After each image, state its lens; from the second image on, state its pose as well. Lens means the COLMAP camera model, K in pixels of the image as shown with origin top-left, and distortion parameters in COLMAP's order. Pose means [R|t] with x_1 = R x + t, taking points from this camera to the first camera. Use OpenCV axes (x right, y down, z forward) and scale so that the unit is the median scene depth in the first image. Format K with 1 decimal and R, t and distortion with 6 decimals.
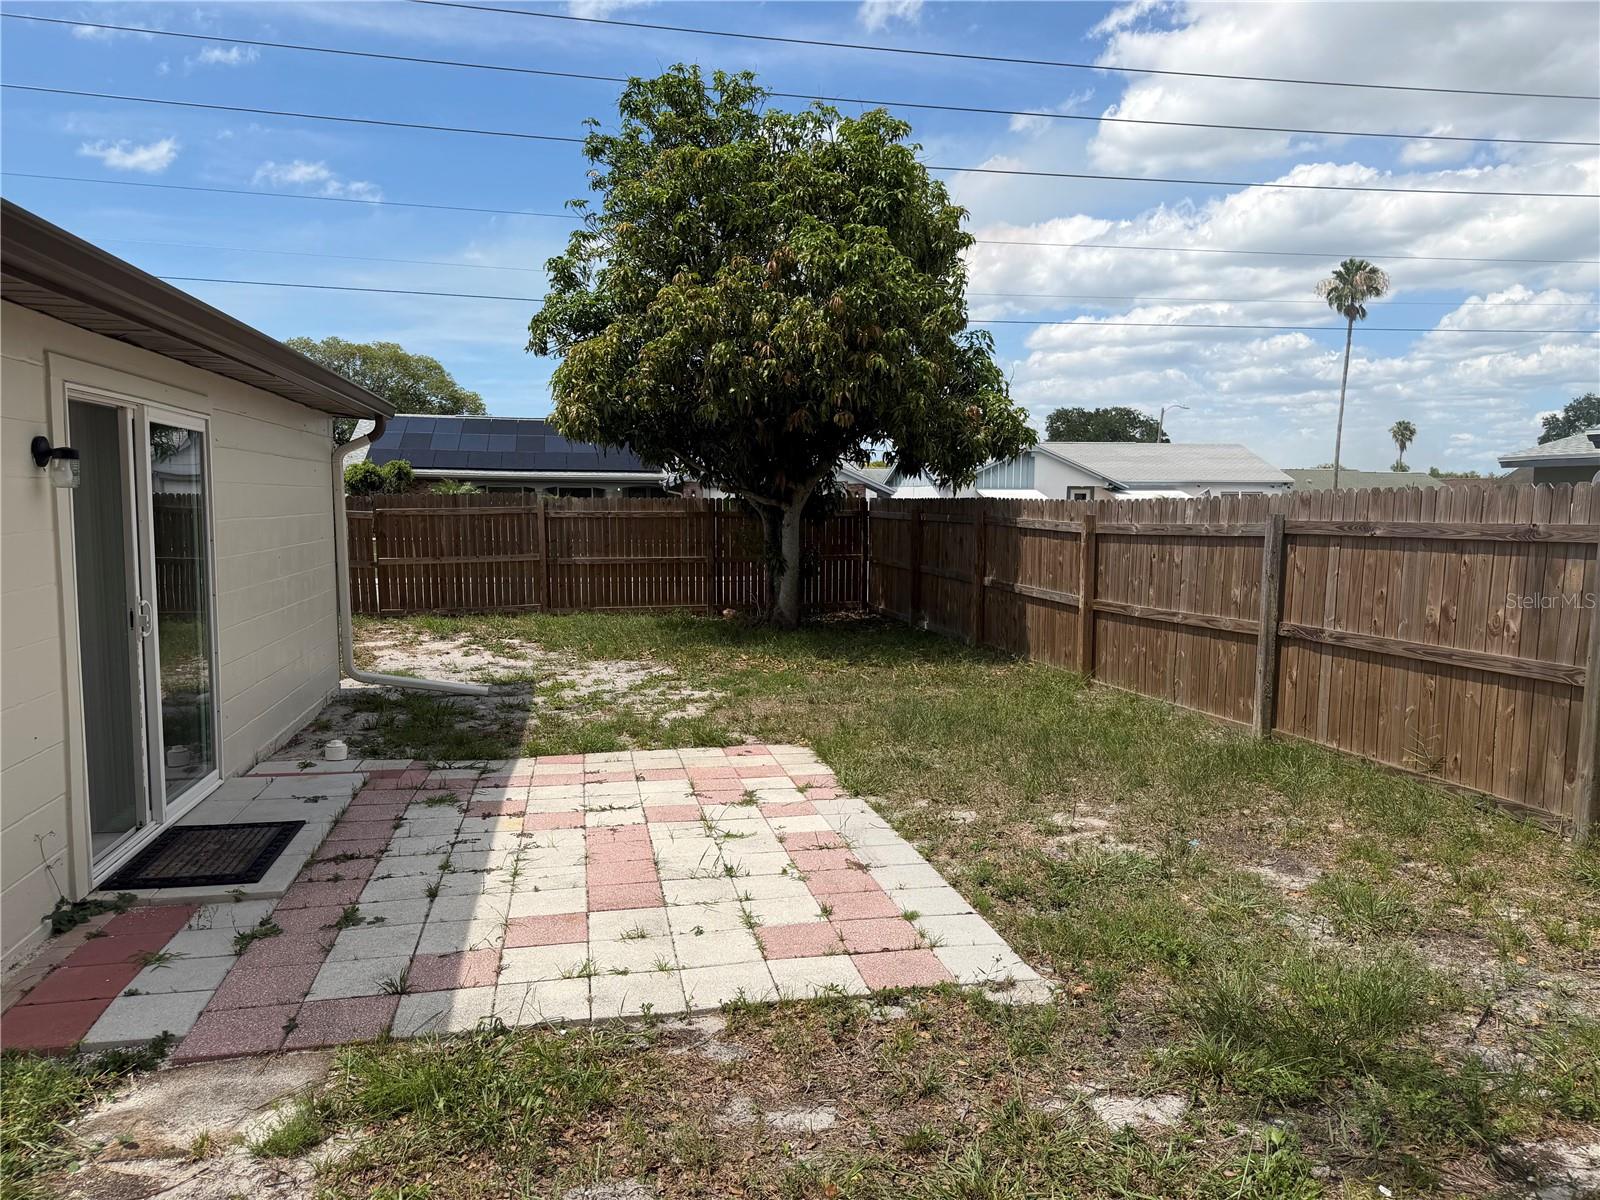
lens RADIAL K [[1122.1, 0, 800.0], [0, 1122.1, 600.0], [0, 0, 1]] dist [0.074825, -0.108488]
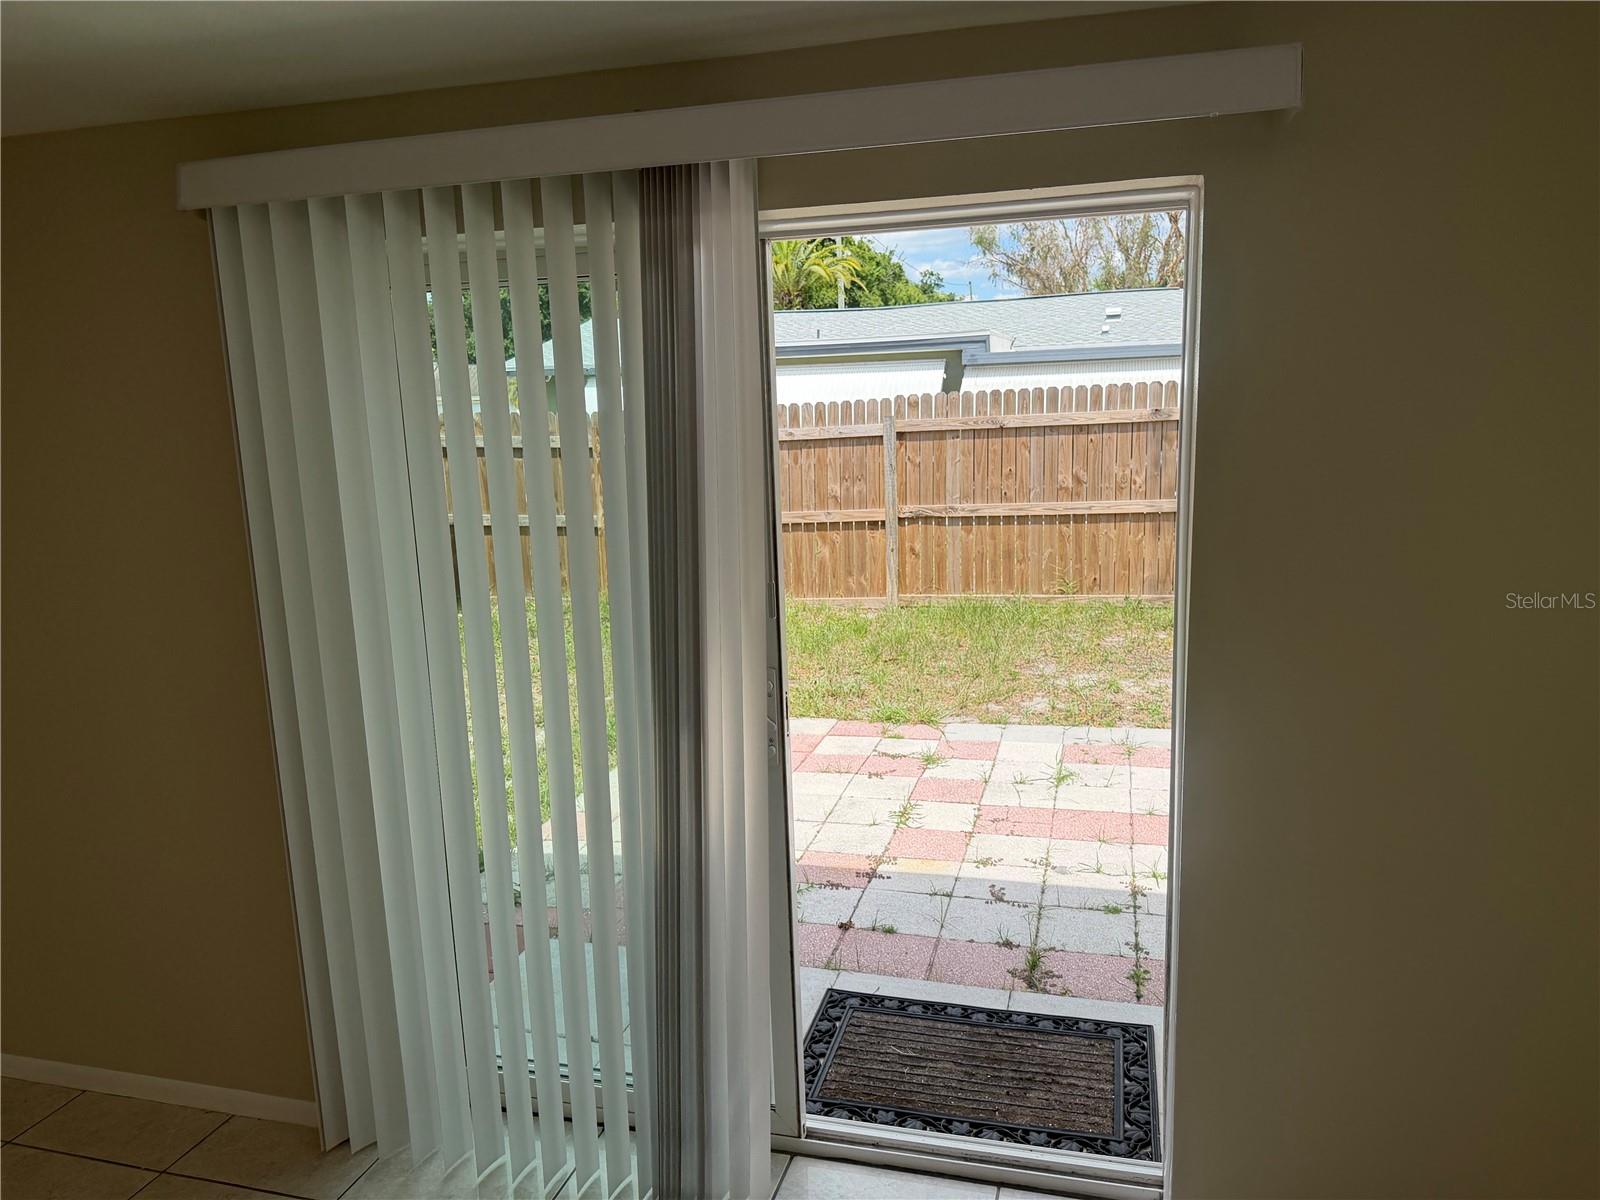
lens RADIAL K [[1122.1, 0, 800.0], [0, 1122.1, 600.0], [0, 0, 1]] dist [0.074825, -0.108488]
pose [[0.465467, -0.187043, 0.865076, -0.837324], [0.118670, 0.981778, 0.148424, -0.089847], [-0.877074, 0.033572, 0.479181, 0.646924]]
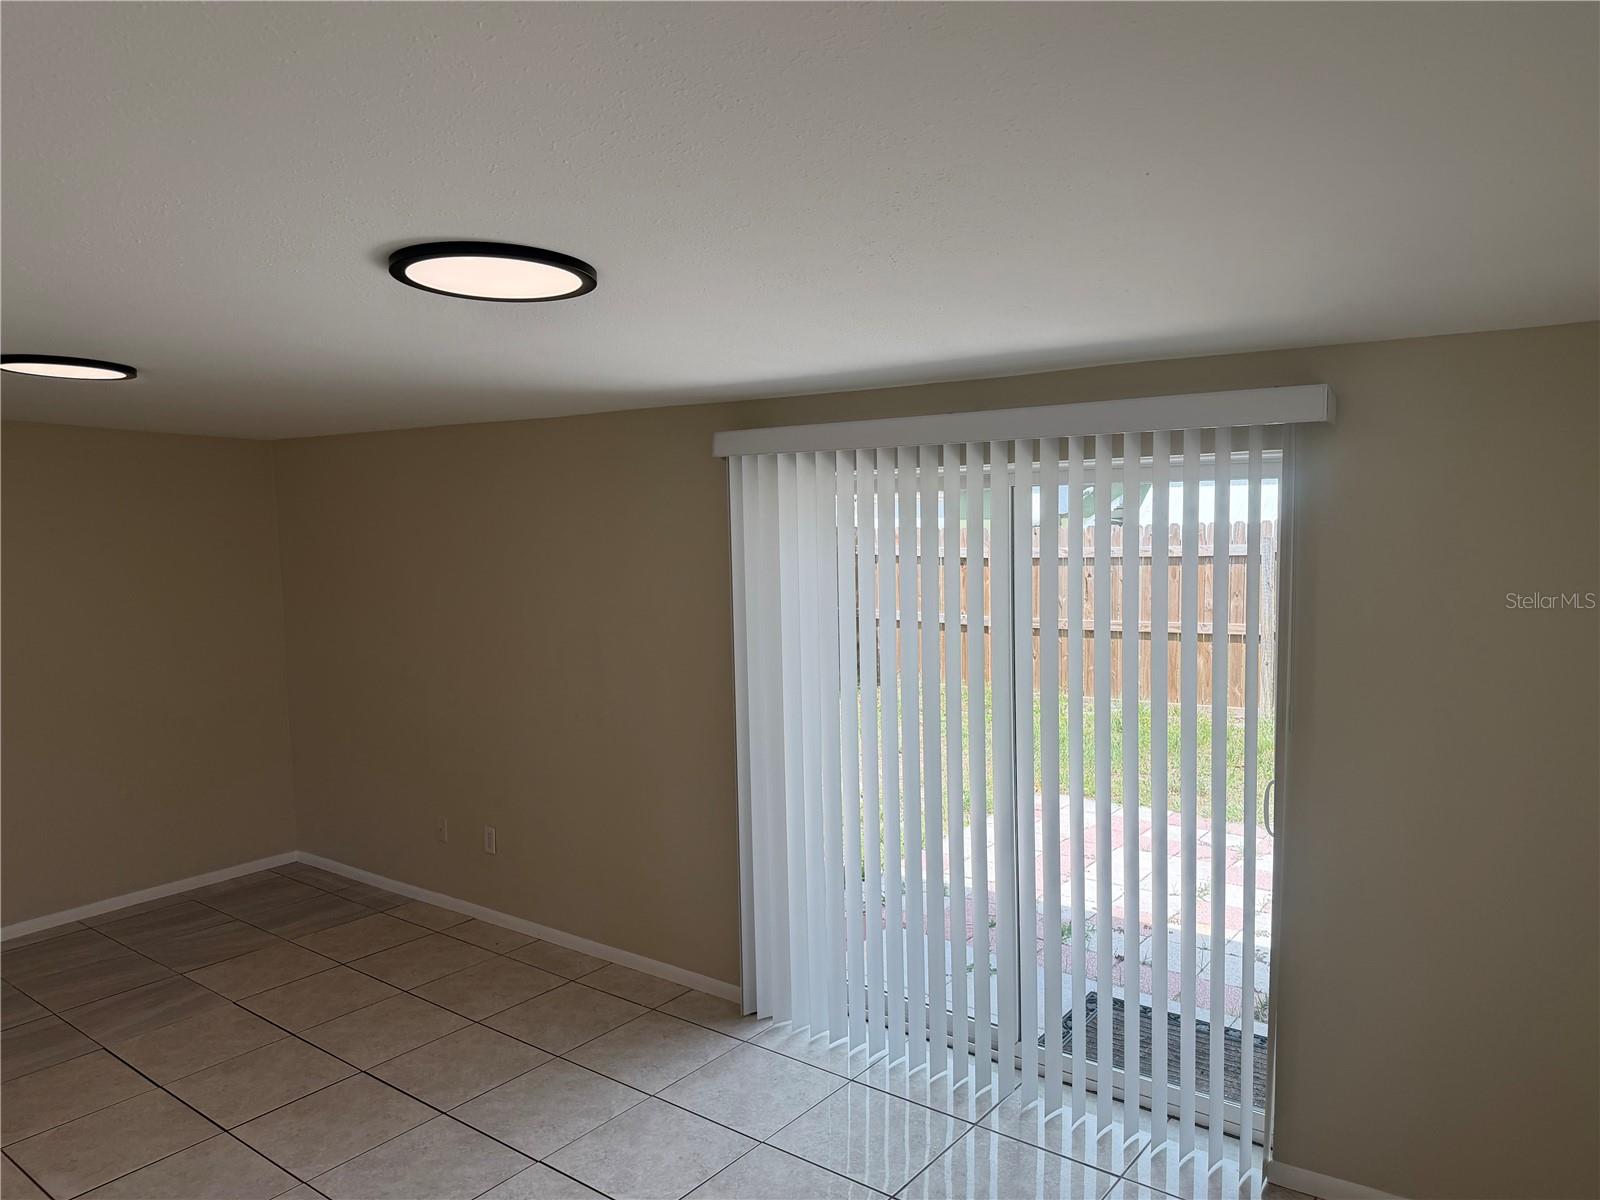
lens RADIAL K [[1122.1, 0, 800.0], [0, 1122.1, 600.0], [0, 0, 1]] dist [0.074825, -0.108488]
pose [[0.764454, -0.085999, 0.638916, -0.988215], [0.089082, 0.995647, 0.027429, -0.111790], [-0.638494, 0.035948, 0.768787, 0.445332]]
